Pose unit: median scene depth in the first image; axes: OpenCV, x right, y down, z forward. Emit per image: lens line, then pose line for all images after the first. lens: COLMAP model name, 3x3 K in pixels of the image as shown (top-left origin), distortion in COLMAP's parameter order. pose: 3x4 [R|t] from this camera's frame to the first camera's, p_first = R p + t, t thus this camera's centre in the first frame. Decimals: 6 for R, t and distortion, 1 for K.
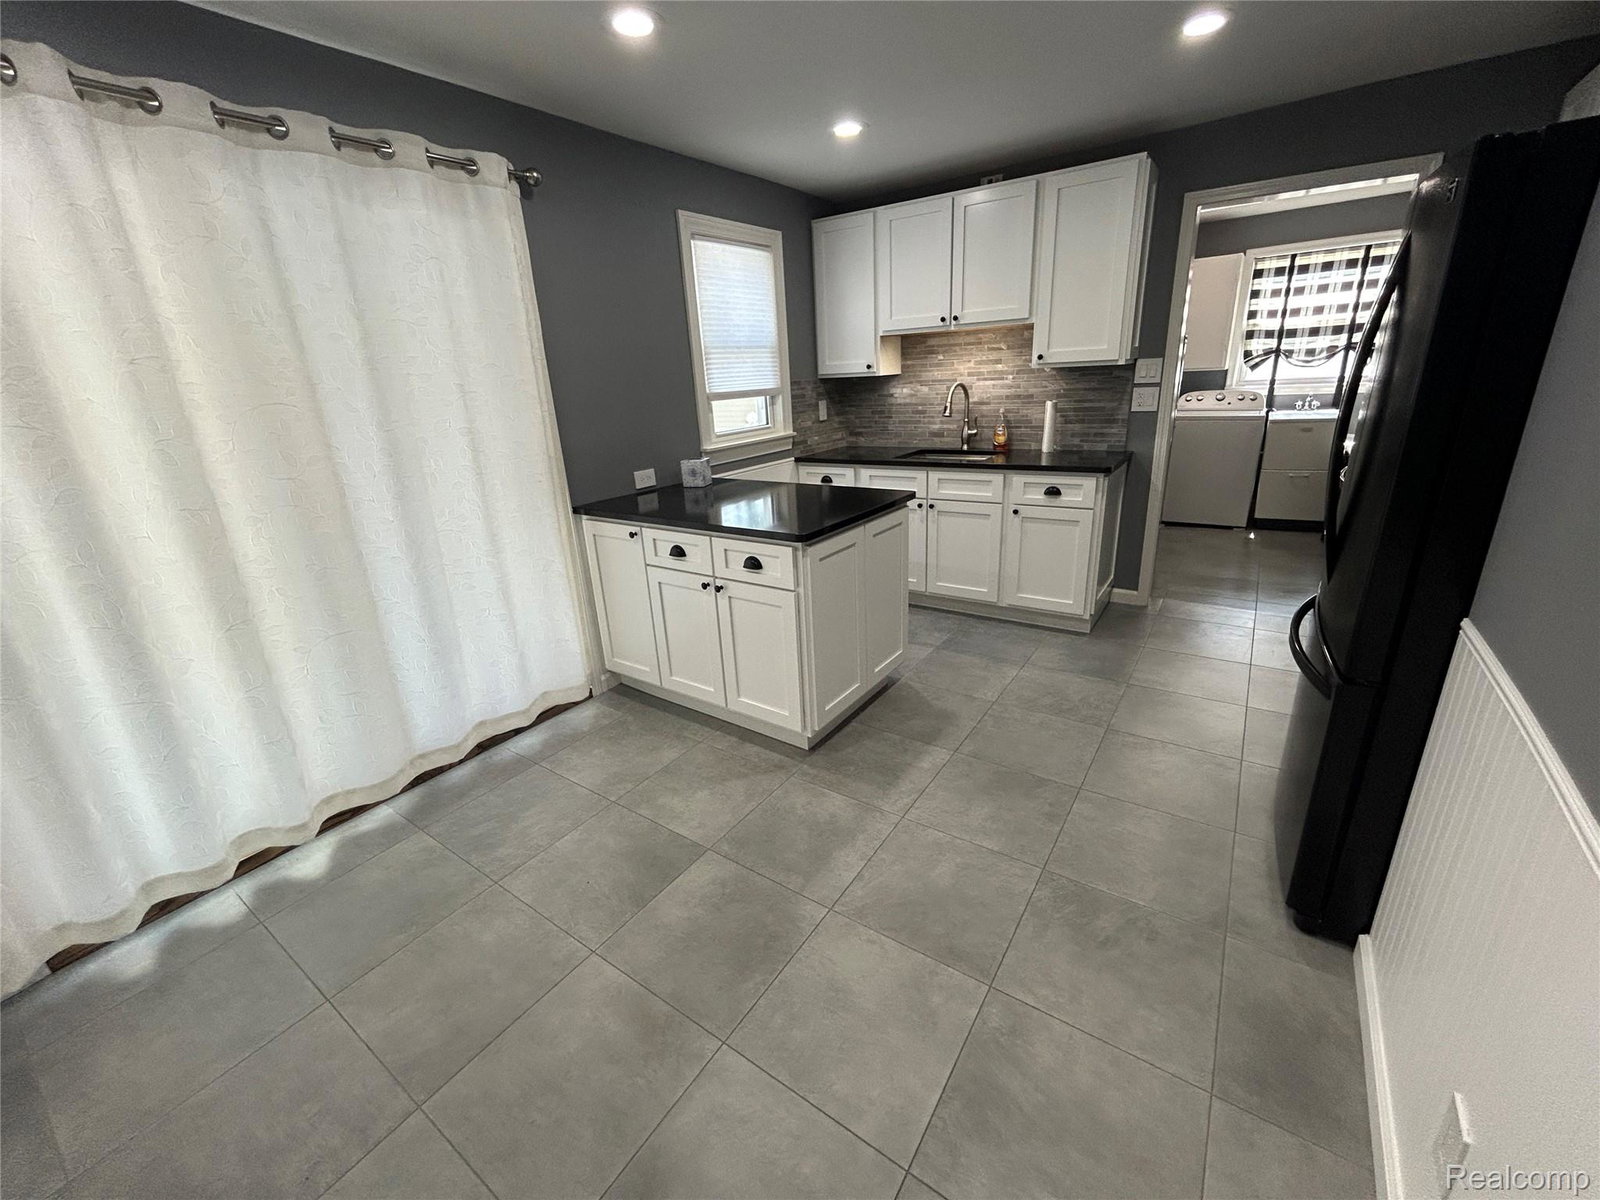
lens RADIAL K [[647.5, 0, 800.0], [0, 647.5, 600.0], [0, 0, 1]] dist [0.000822, 0.000441]
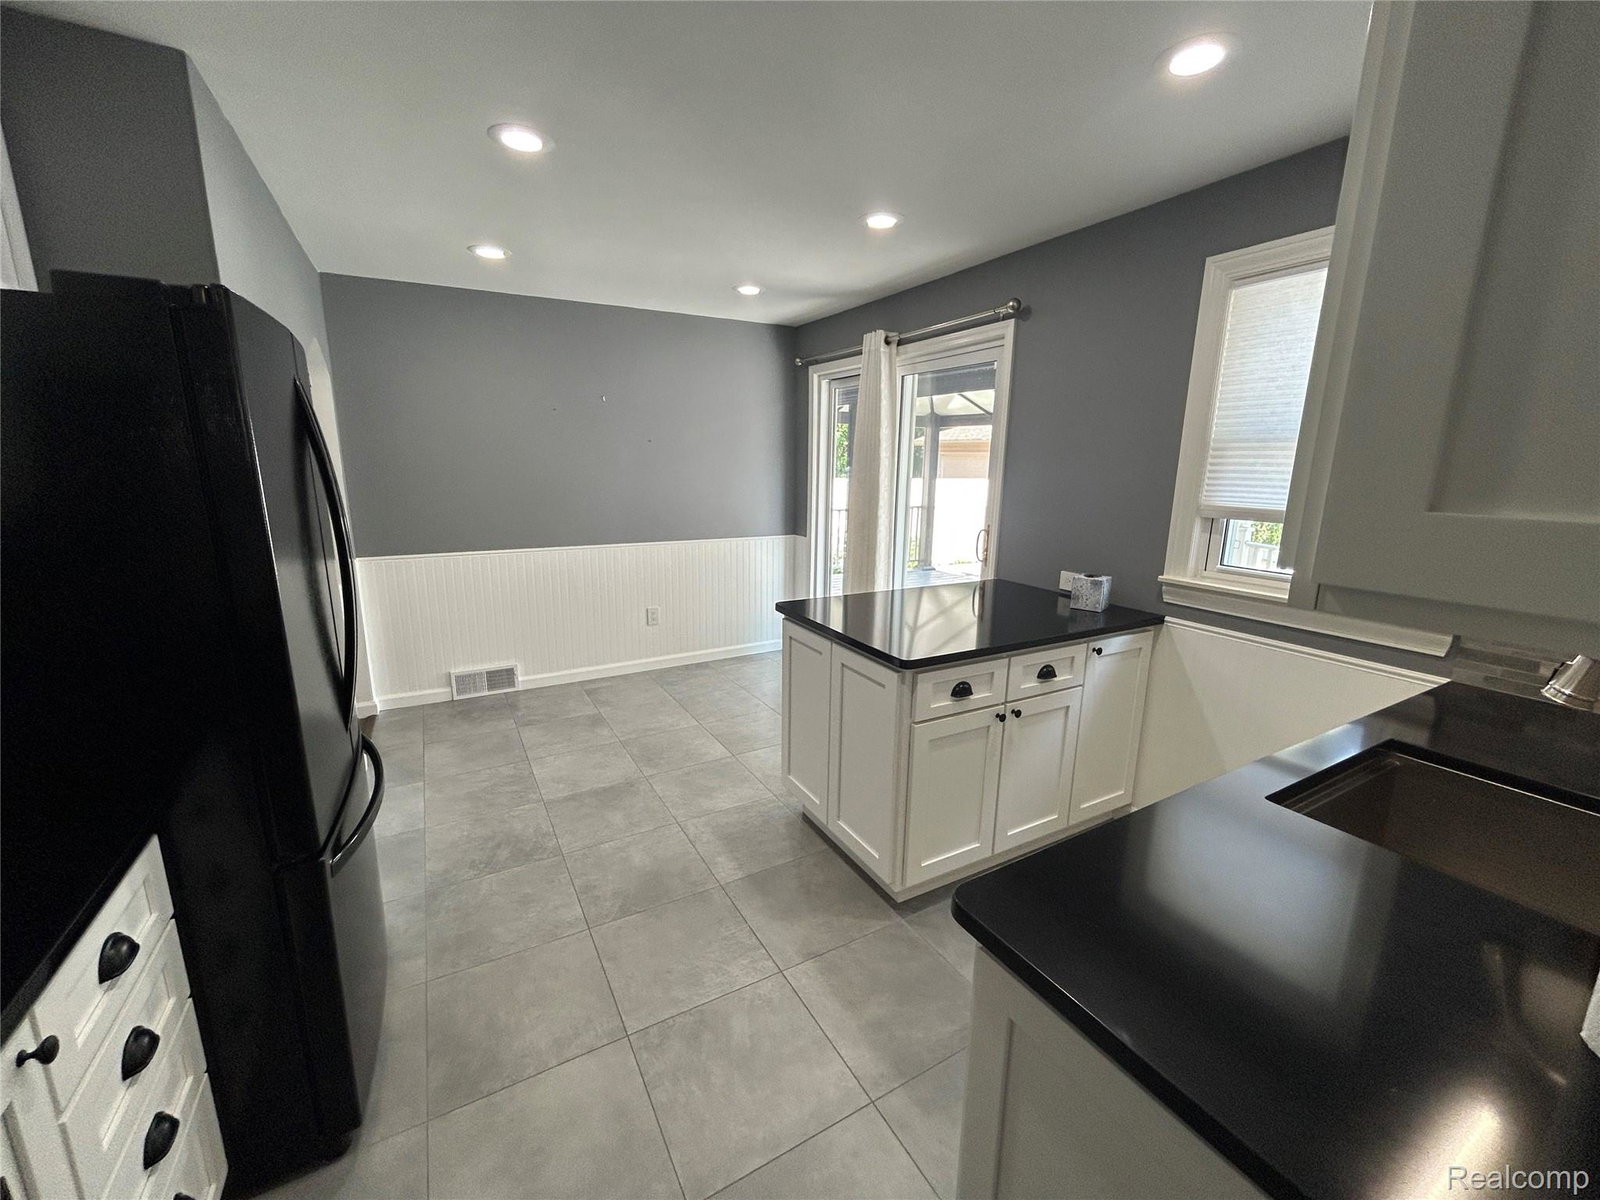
lens RADIAL K [[647.5, 0, 800.0], [0, 647.5, 600.0], [0, 0, 1]] dist [0.000822, 0.000441]
pose [[-0.429109, 0.240326, -0.870694, 0.984351], [-0.292789, 0.874898, 0.385783, -0.555966], [0.854482, 0.420472, -0.305062, 1.331983]]
